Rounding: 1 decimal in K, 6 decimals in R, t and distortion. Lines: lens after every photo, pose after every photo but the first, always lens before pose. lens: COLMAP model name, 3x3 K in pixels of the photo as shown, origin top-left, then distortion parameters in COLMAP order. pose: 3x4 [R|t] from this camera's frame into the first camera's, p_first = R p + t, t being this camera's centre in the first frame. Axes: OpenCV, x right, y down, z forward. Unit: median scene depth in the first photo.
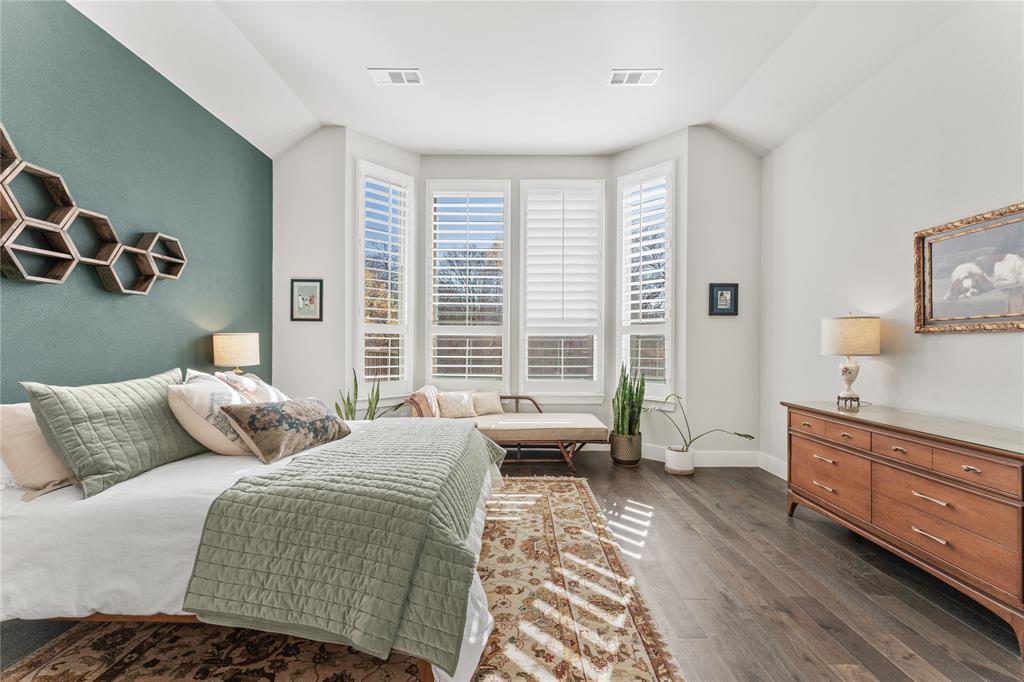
lens RADIAL K [[407.3, 0, 509.8], [0, 407.3, 339.3], [0, 0, 1]] dist [0.000041, -0.000002]
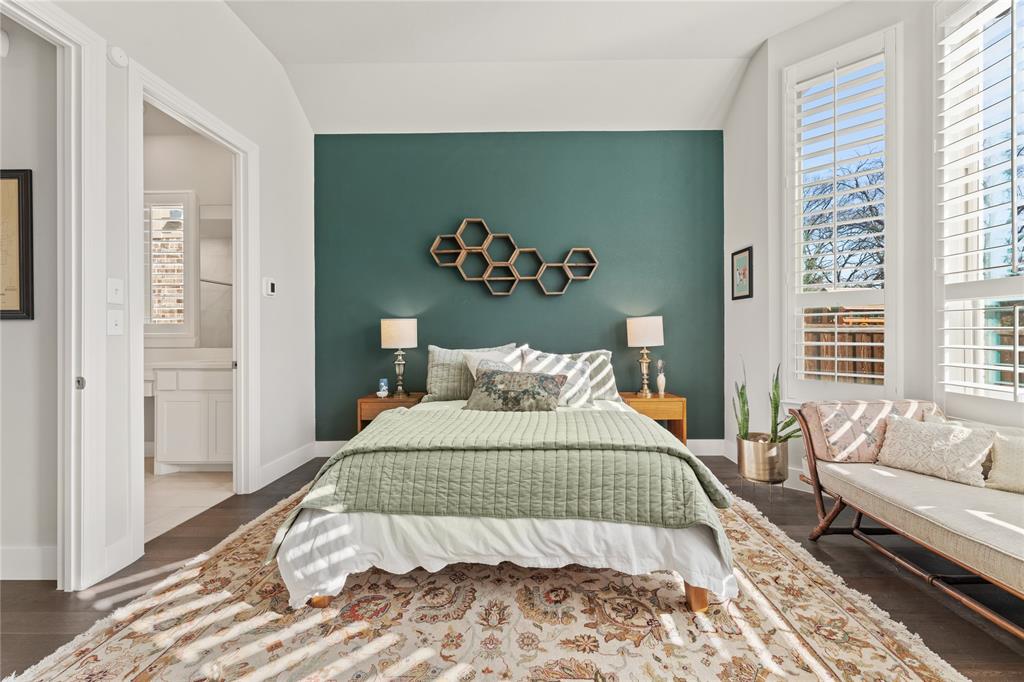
lens RADIAL K [[398.8, 0, 514.6], [0, 398.8, 330.2], [0, 0, 1]] dist [-0.000110, -0.000027]
pose [[0.010038, -0.004386, -0.999940, 0.337339], [0.019207, 0.999807, -0.004193, 0.015810], [0.999765, -0.019164, 0.010121, 0.509315]]
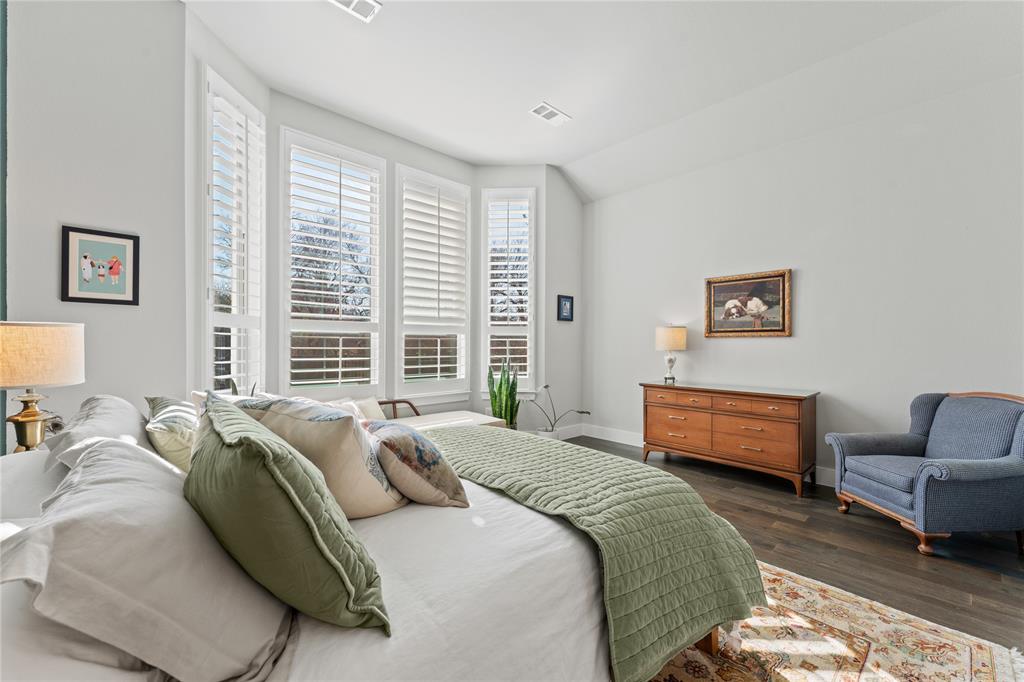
lens RADIAL K [[407.3, 0, 509.8], [0, 407.3, 339.3], [0, 0, 1]] dist [0.000041, -0.000002]
pose [[0.732984, 0.007147, 0.680209, -0.483938], [-0.009496, 0.999955, -0.000274, 0.001018], [-0.680180, -0.006259, 0.733018, 0.188329]]
